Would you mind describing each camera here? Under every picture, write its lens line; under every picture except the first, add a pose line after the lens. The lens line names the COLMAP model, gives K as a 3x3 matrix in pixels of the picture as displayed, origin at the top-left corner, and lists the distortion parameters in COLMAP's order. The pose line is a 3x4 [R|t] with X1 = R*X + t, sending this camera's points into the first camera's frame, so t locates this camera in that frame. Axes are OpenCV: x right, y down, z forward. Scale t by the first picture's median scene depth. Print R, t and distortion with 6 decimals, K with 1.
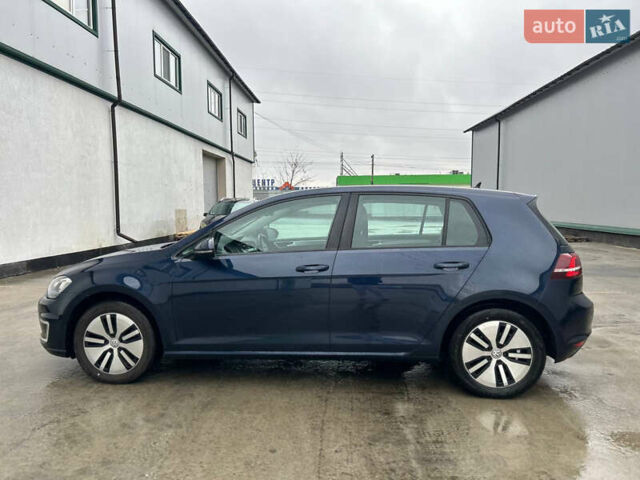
lens RADIAL K [[483.5, 0, 319.7], [0, 483.5, 240.1], [0, 0, 1]] dist [0.048443, -0.050050]
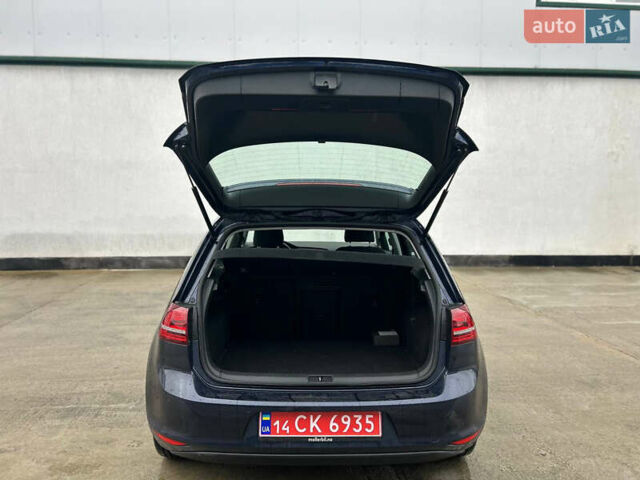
lens RADIAL K [[483.5, 0, 318.1], [0, 483.5, 238.1], [0, 0, 1]] dist [0.048443, -0.050050]
pose [[0.134445, 0.088162, -0.986991, 1.469198], [-0.077016, 0.993951, 0.078293, -0.164639], [0.987924, 0.065488, 0.140421, 1.328070]]
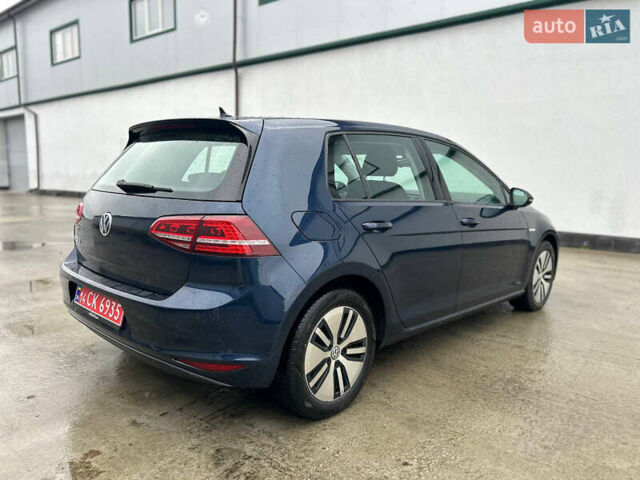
lens RADIAL K [[483.5, 0, 320.0], [0, 483.5, 242.9], [0, 0, 1]] dist [0.048443, -0.050050]
pose [[-0.604262, 0.096012, -0.790980, 1.158684], [-0.085167, 0.979243, 0.183927, -0.100363], [0.792221, 0.178505, -0.583543, 2.238216]]
